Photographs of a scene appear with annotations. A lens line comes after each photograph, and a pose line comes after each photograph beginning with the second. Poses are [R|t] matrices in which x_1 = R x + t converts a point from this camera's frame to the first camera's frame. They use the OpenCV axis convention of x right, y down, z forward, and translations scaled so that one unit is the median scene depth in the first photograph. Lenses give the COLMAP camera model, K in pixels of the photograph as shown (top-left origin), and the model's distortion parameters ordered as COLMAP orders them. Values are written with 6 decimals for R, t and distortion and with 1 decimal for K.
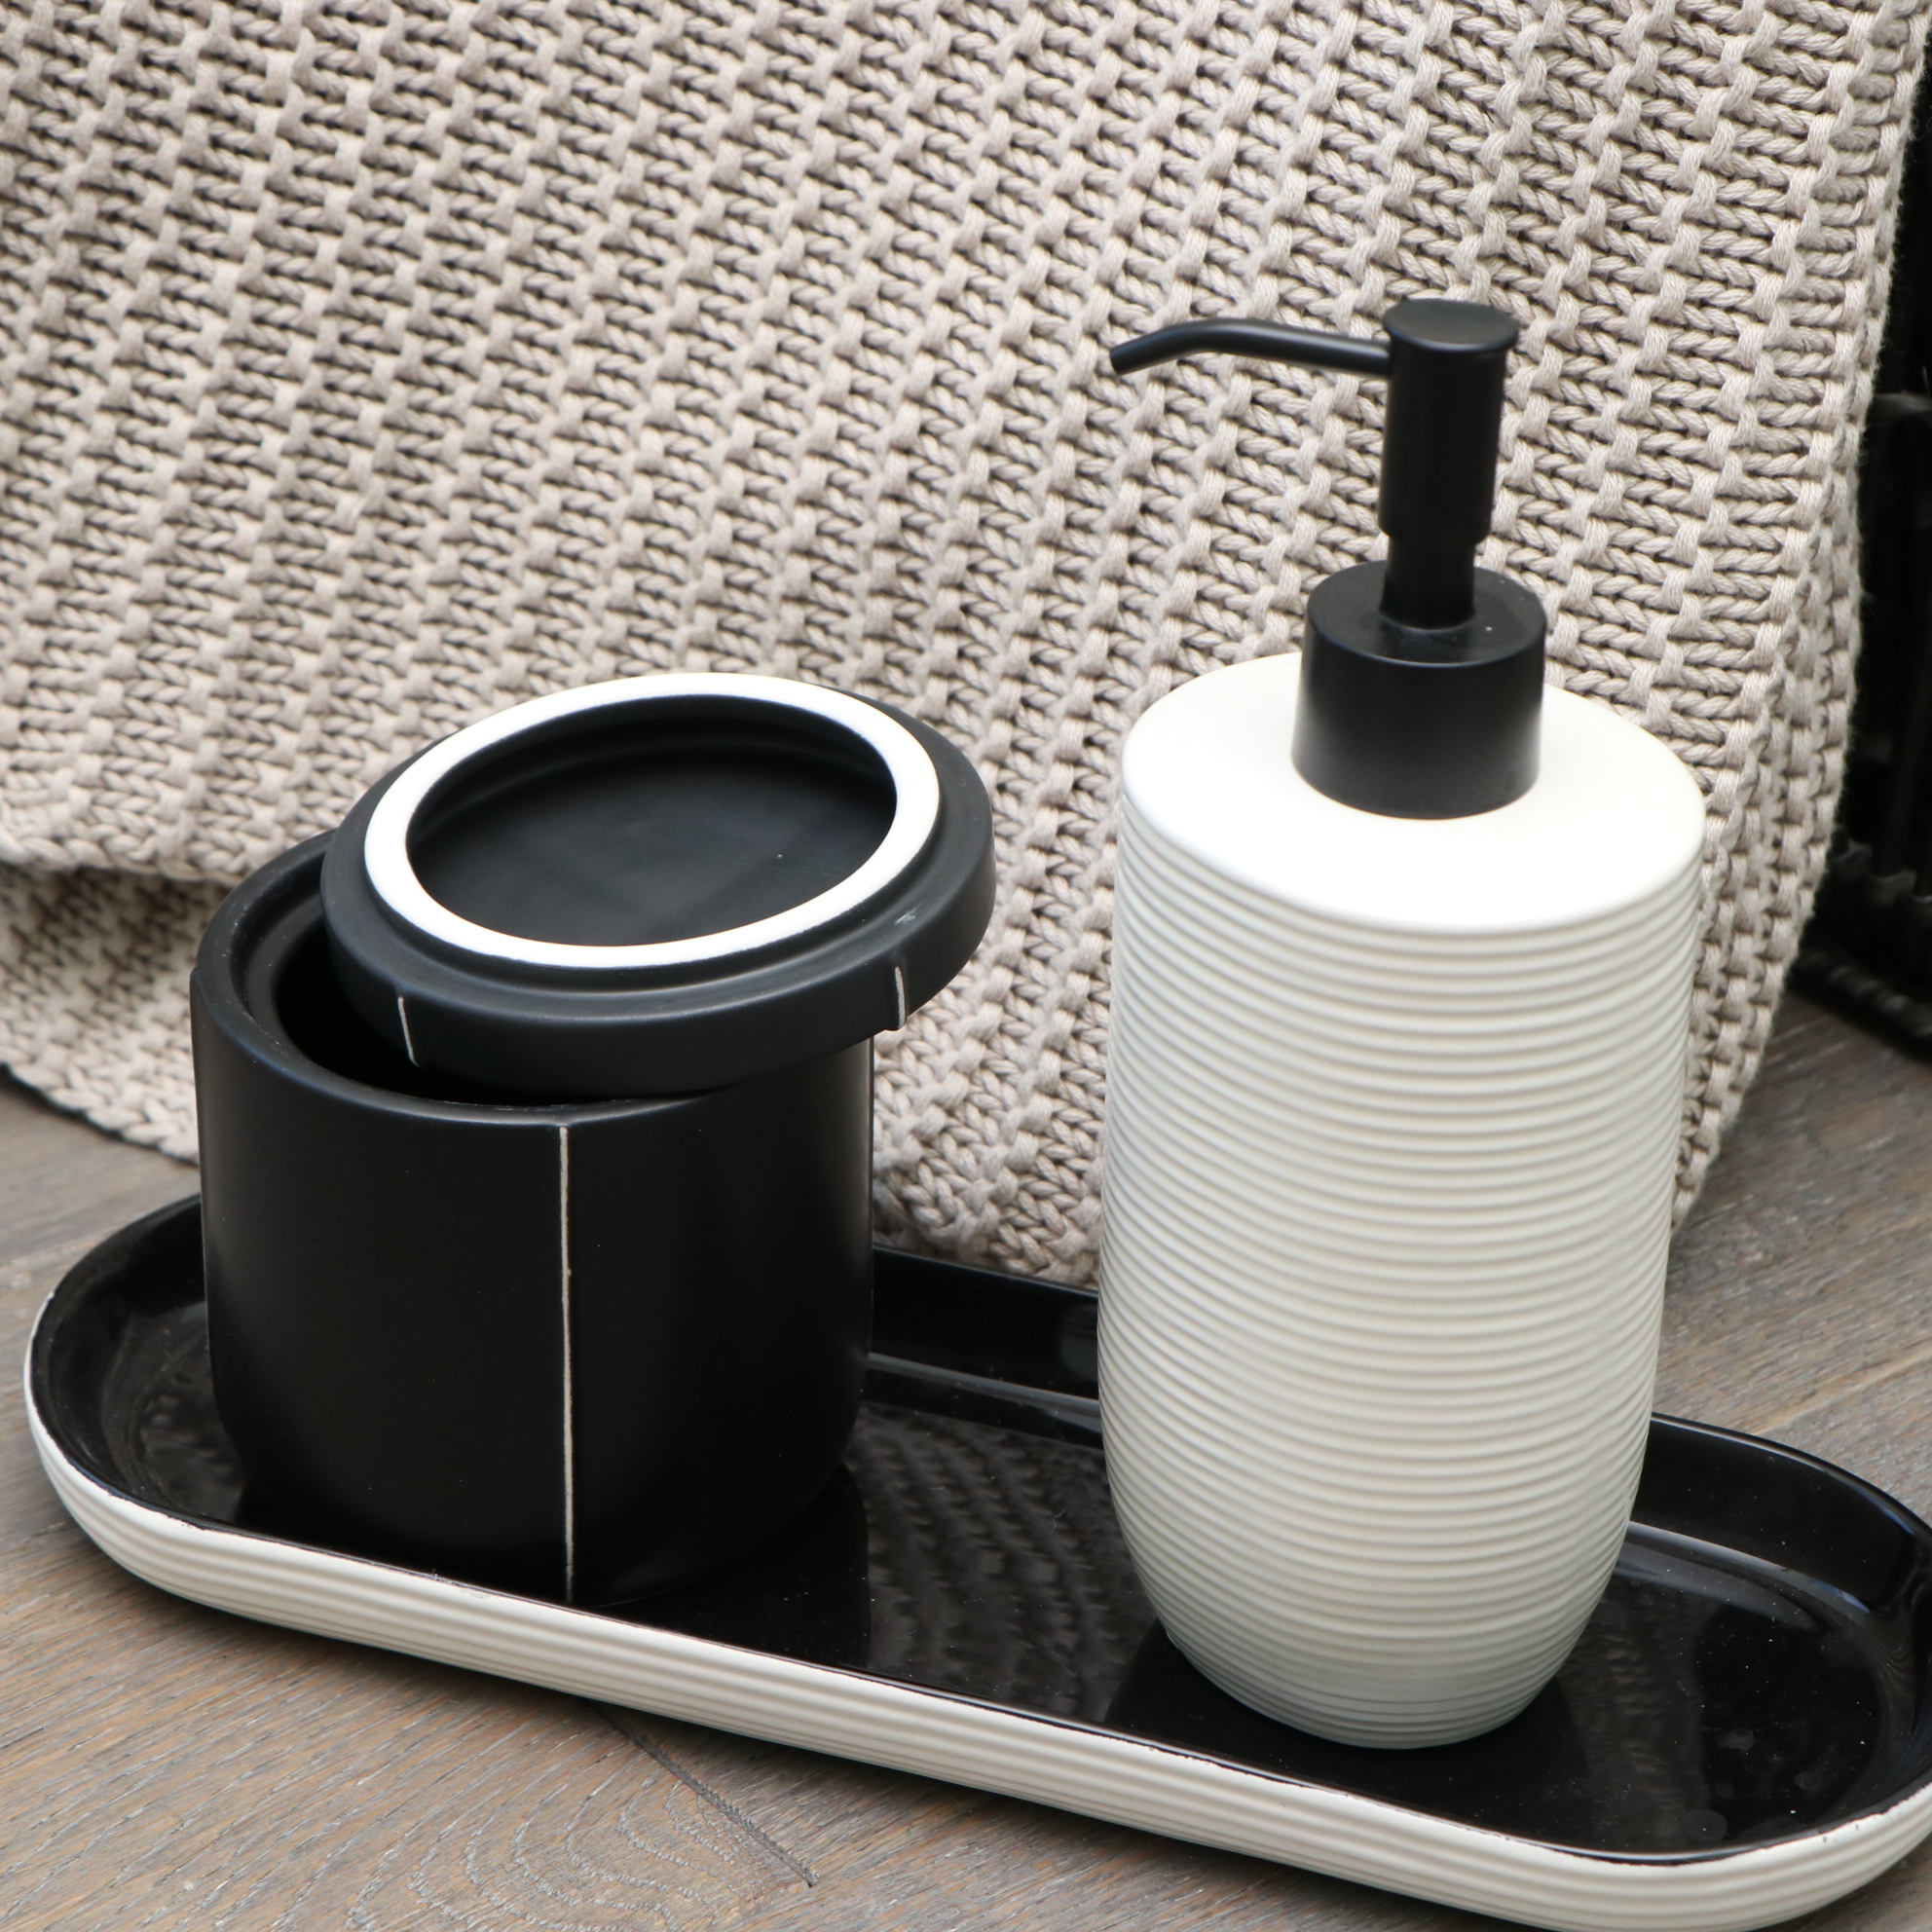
lens RADIAL K [[5489.7, 0, 966.0], [0, 5489.7, 966.0], [0, 0, 1]] dist [0.300684, -1.669509]
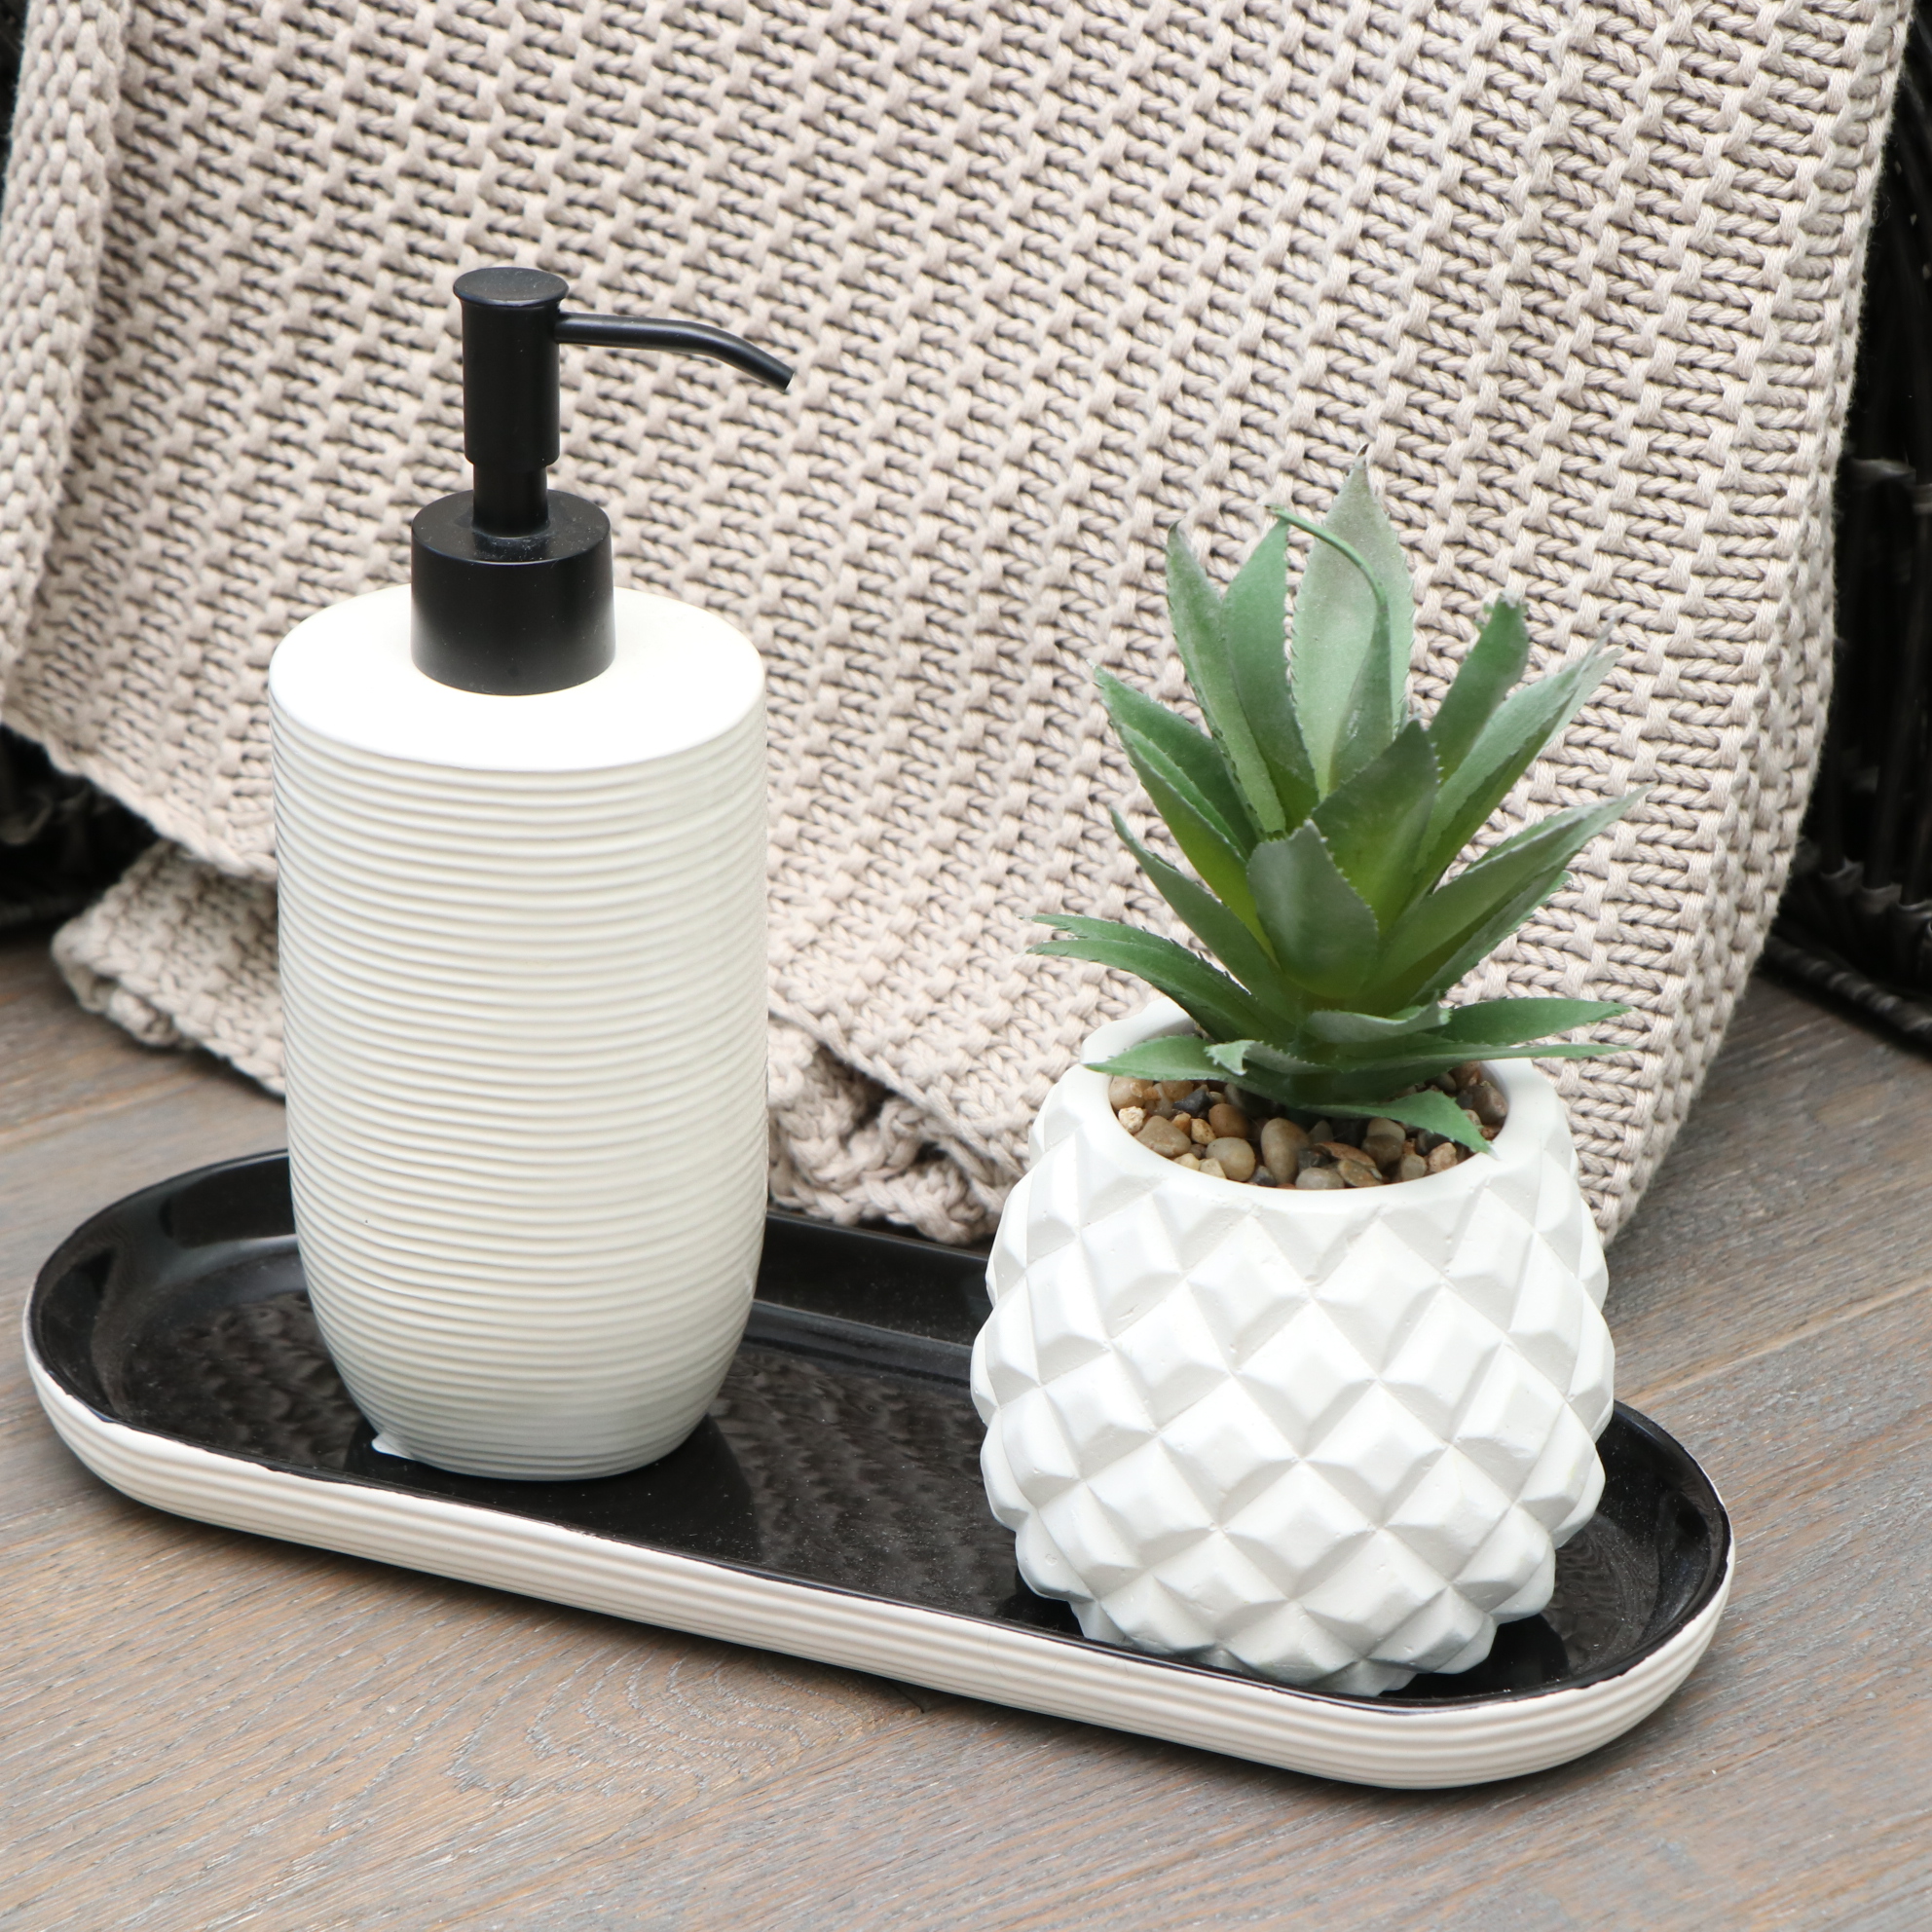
lens RADIAL K [[5489.7, 0, 966.0], [0, 5489.7, 966.0], [0, 0, 1]] dist [0.300684, -1.669509]
pose [[0.999529, -0.004933, -0.030273, 0.014840], [0.003575, 0.998992, -0.044744, 0.053784], [0.030463, 0.044615, 0.998540, -0.145743]]
